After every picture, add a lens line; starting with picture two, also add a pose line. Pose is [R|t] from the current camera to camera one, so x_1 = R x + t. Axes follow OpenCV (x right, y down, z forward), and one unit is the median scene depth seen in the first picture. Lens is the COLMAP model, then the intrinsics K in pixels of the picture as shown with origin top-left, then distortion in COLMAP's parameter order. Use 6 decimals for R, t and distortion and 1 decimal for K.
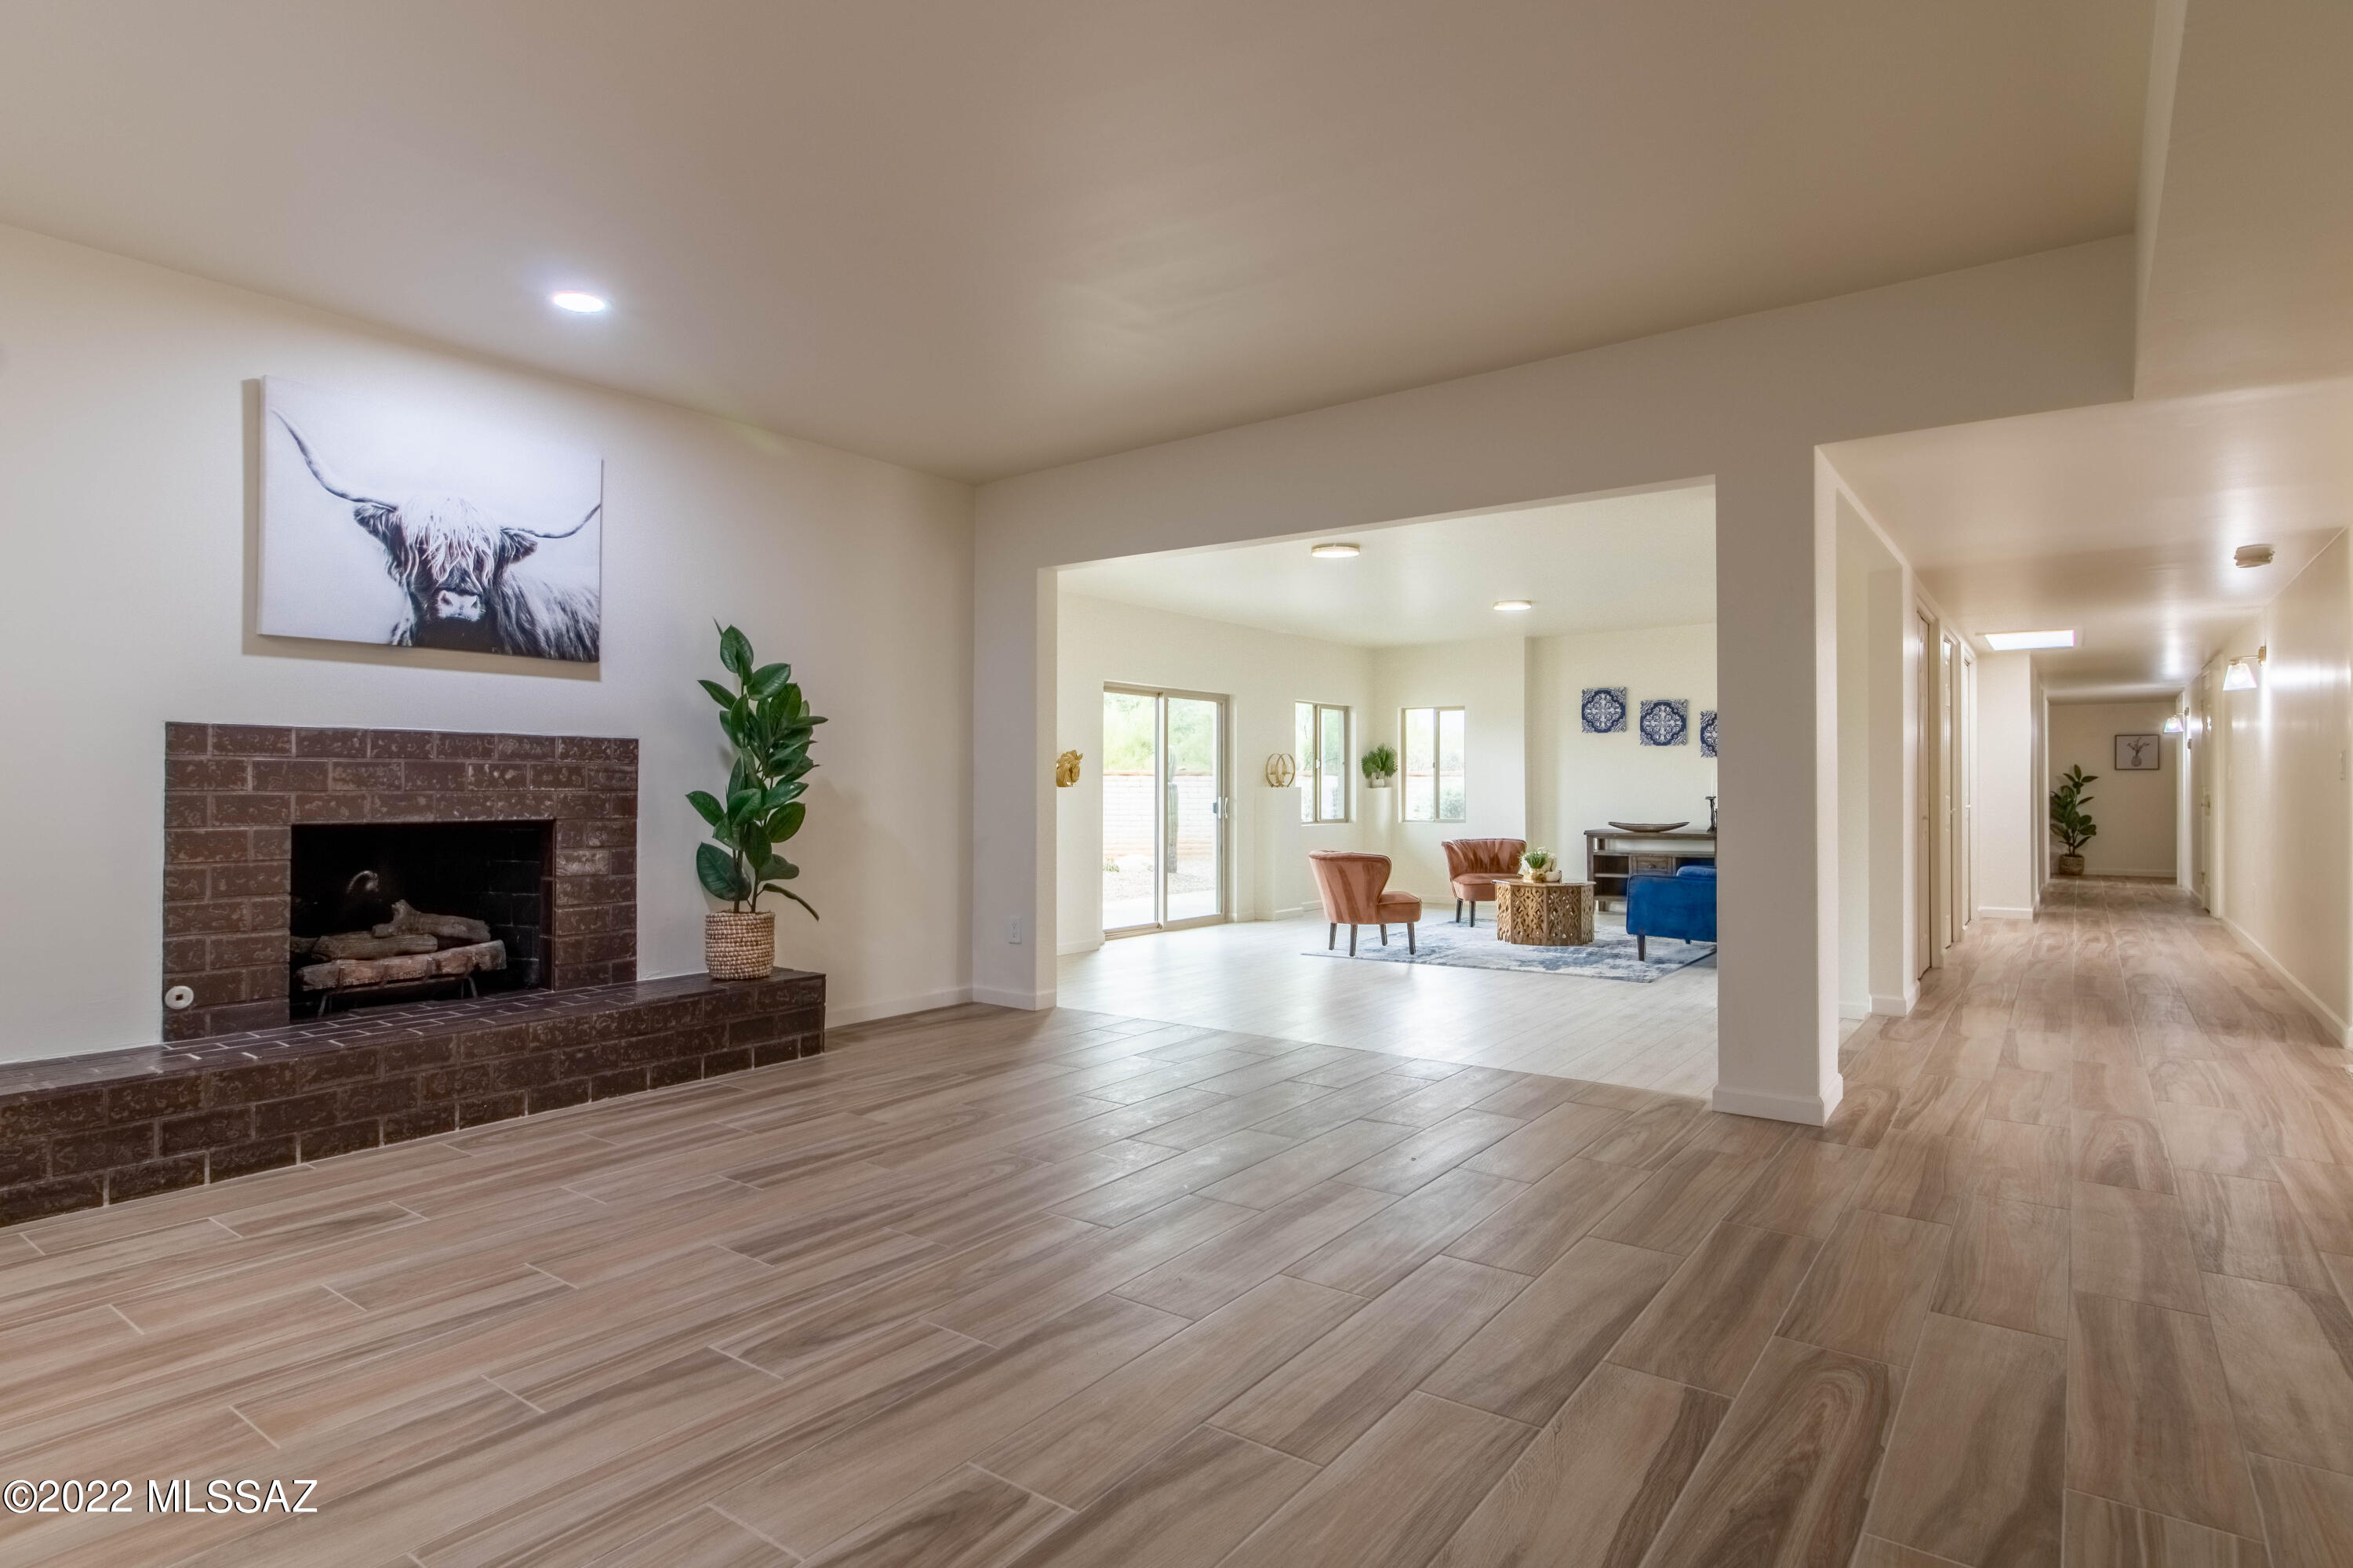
lens RADIAL K [[1245.4, 0, 1222.6], [0, 1245.4, 780.7], [0, 0, 1]] dist [-0.000456, 0.000030]
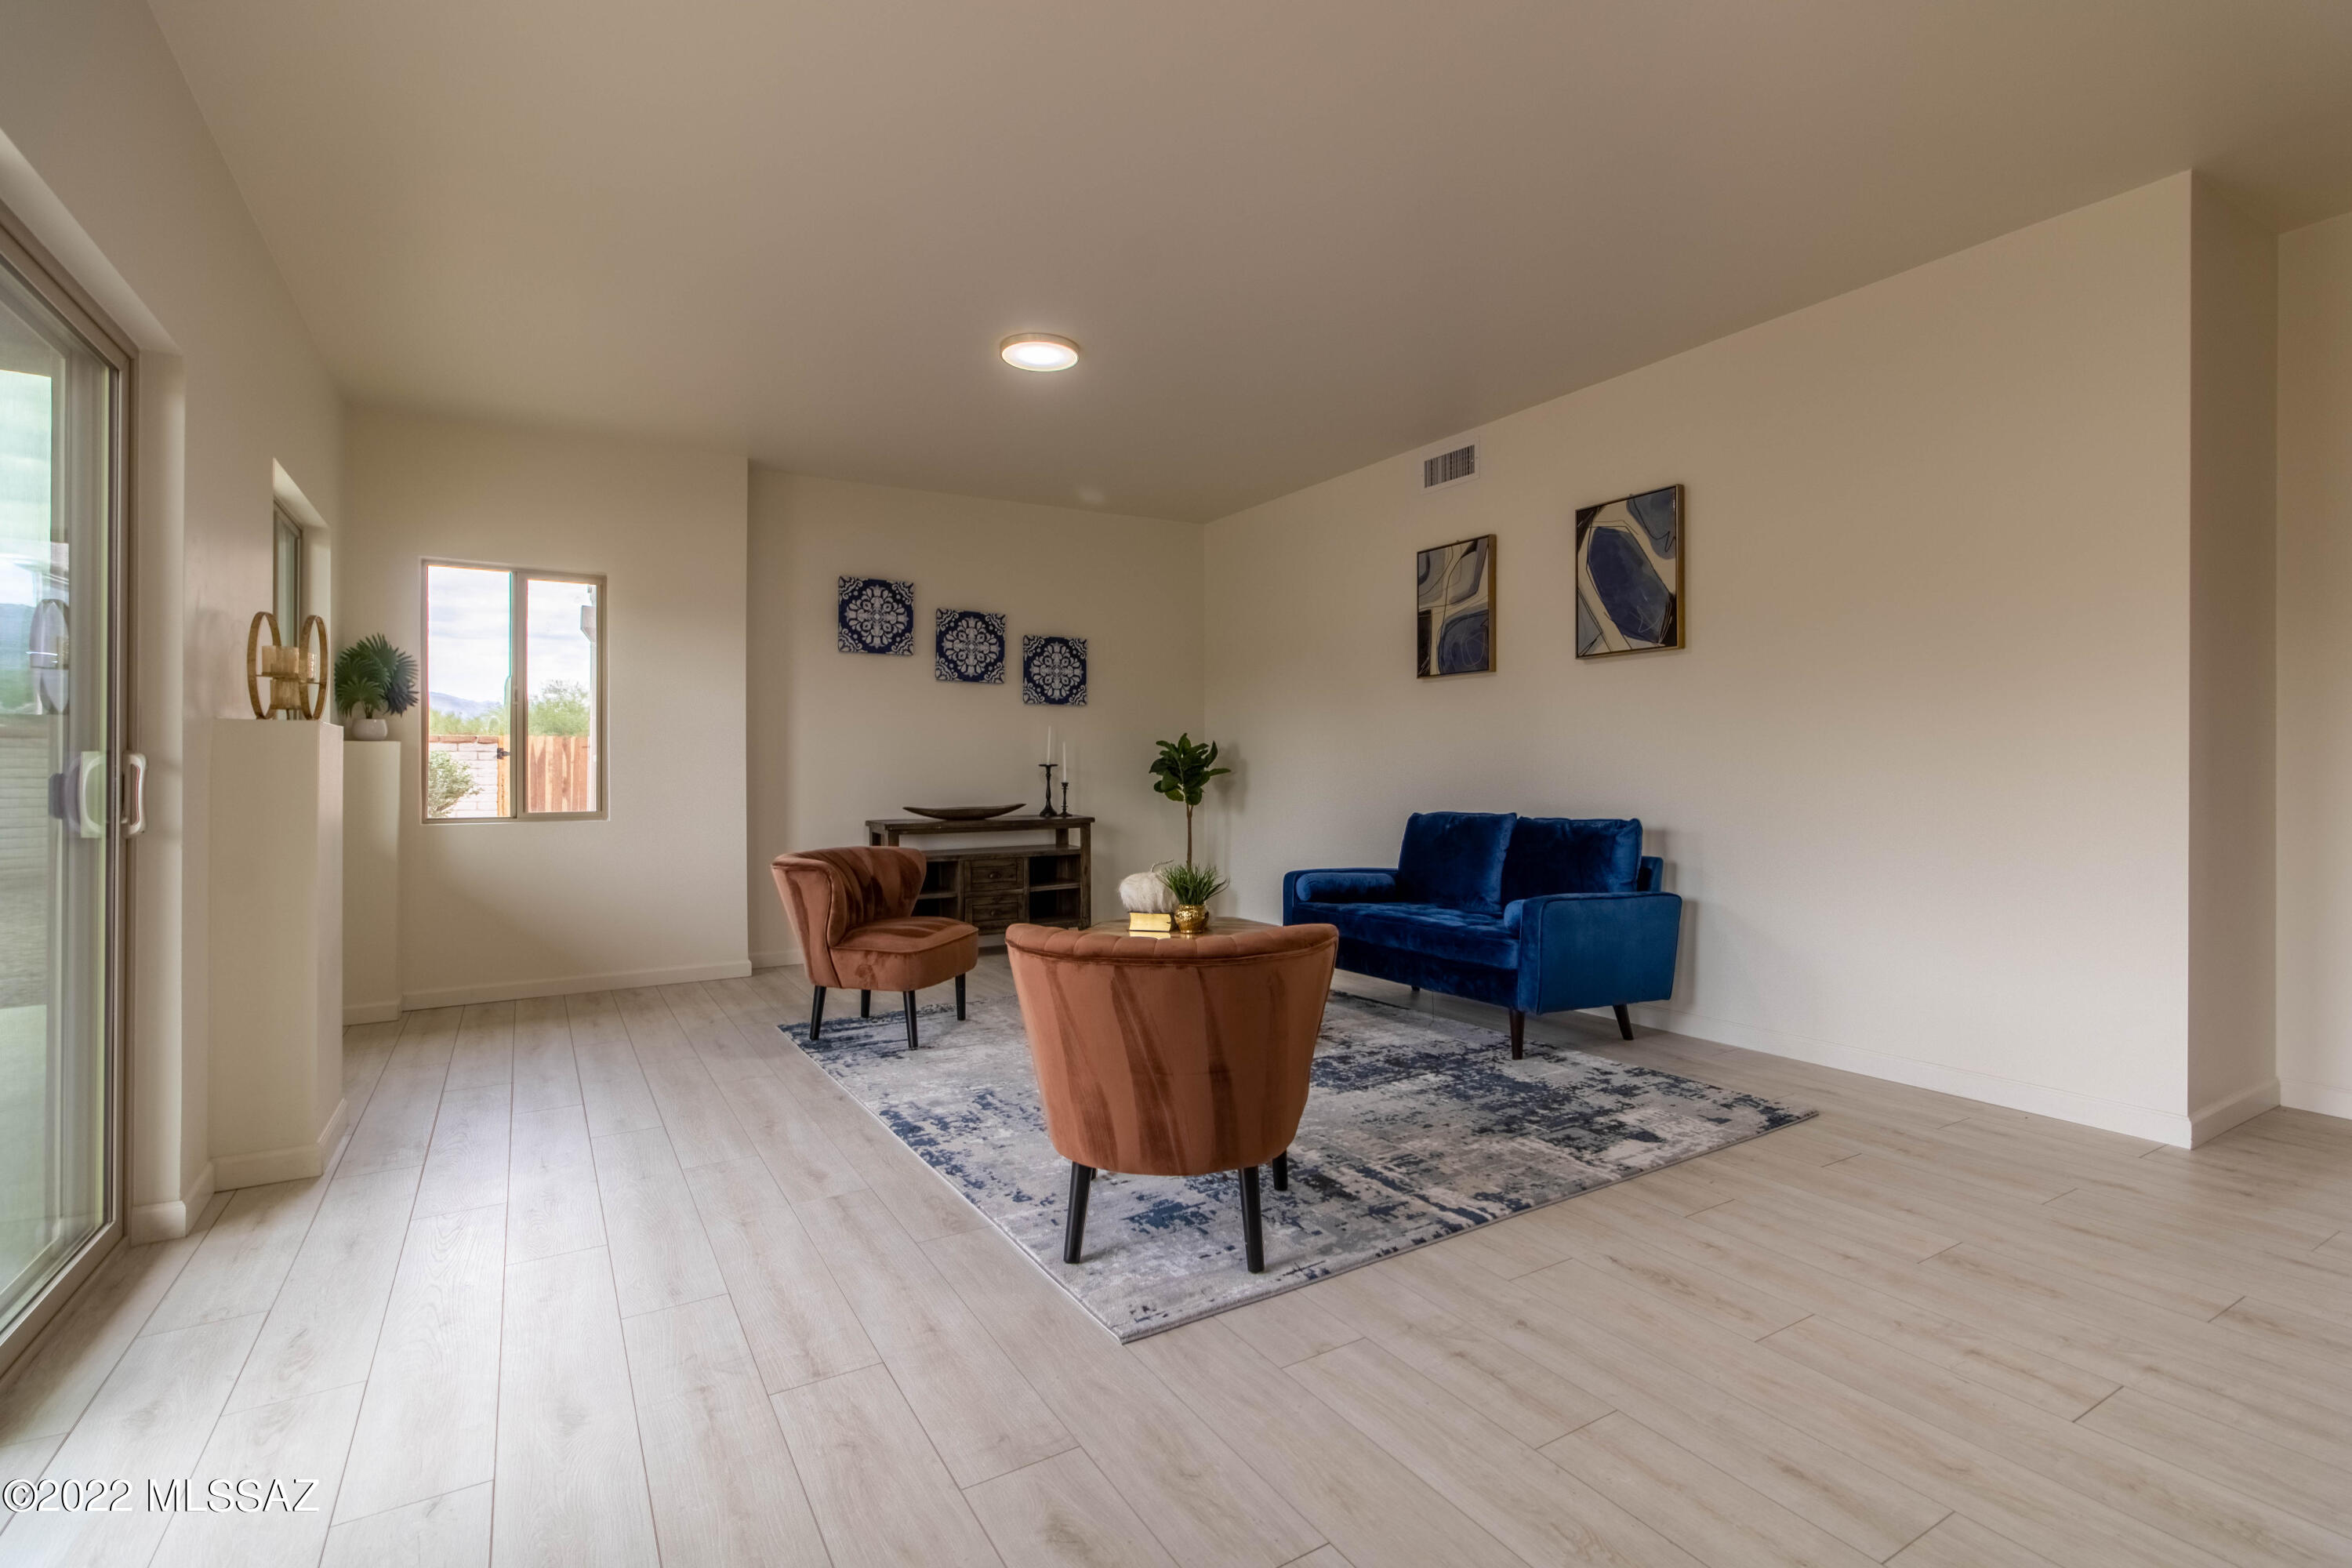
lens RADIAL K [[1081.1, 0, 1191.1], [0, 1081.1, 770.4], [0, 0, 1]] dist [0.001216, 0.000595]
pose [[0.403794, 0.000093, 0.914850, -0.104587], [-0.005872, 0.999980, 0.002491, 0.014810], [-0.914831, -0.006378, 0.403786, 0.689808]]
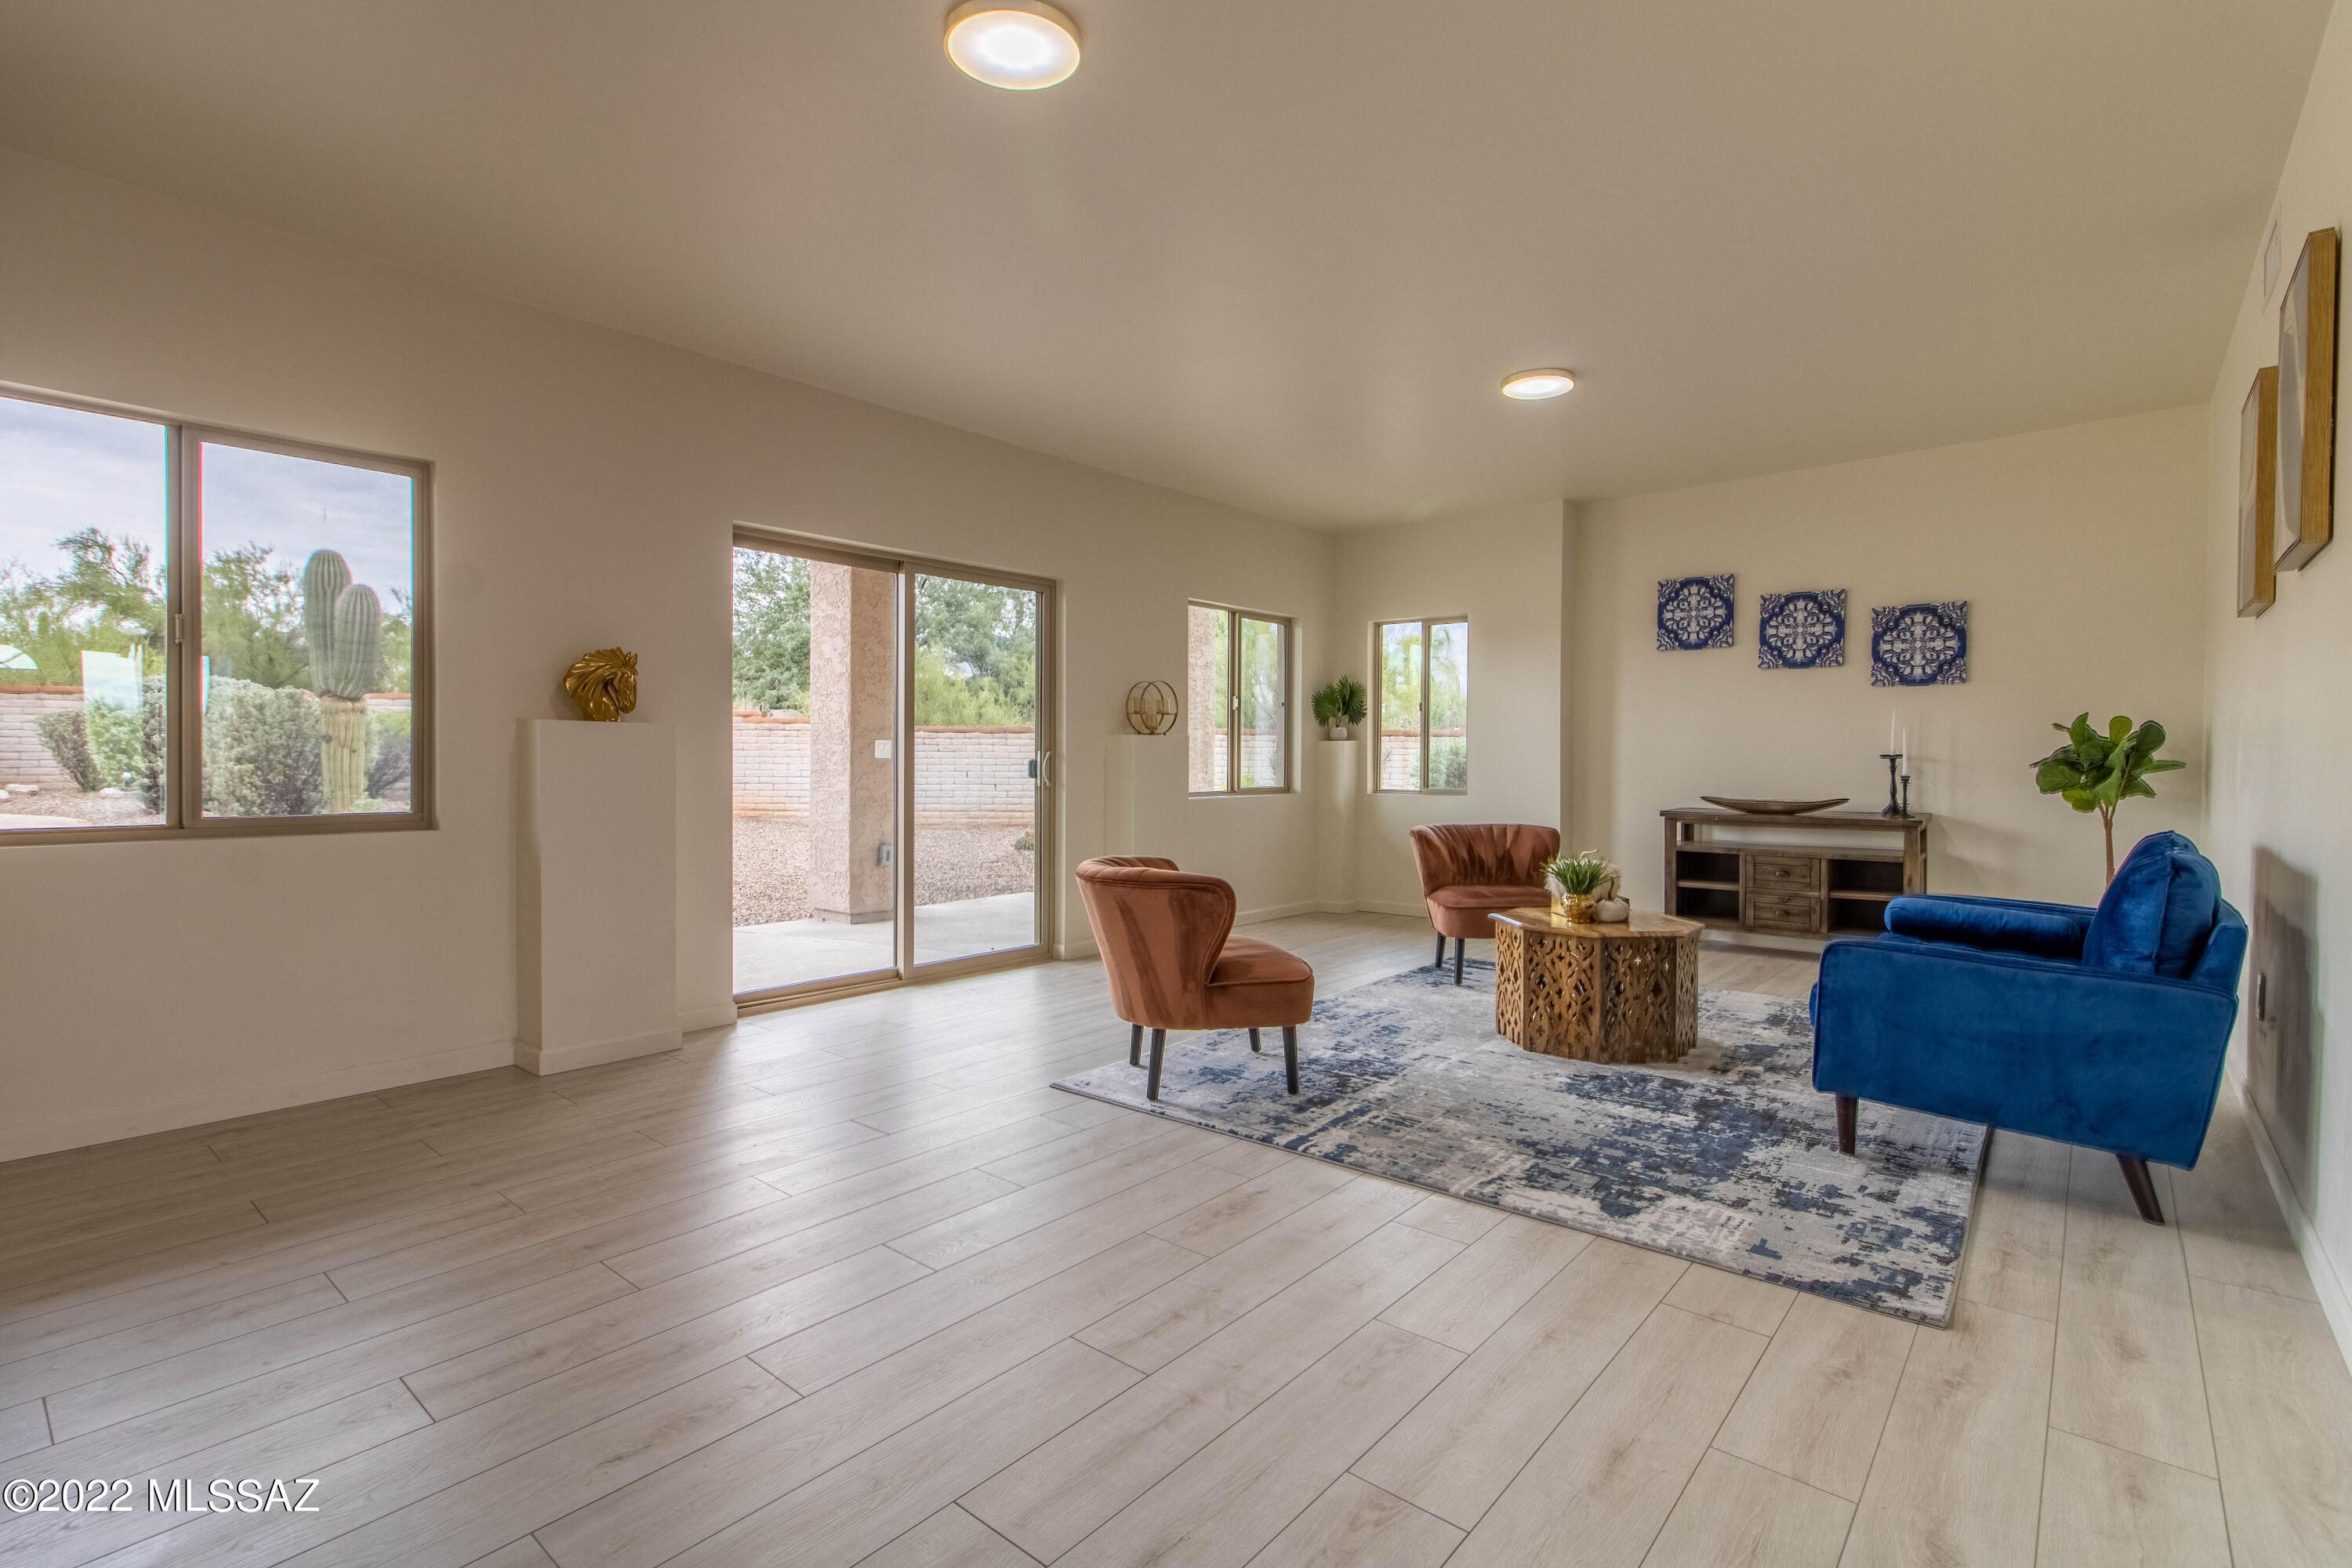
lens RADIAL K [[1082.7, 0, 1215.5], [0, 1082.7, 778.9], [0, 0, 1]] dist [0.011722, 0.000285]
pose [[0.997117, 0.005694, -0.075670, 0.117956], [-0.003734, 0.999655, 0.026014, 0.012386], [0.075792, -0.025657, 0.996794, 0.471314]]
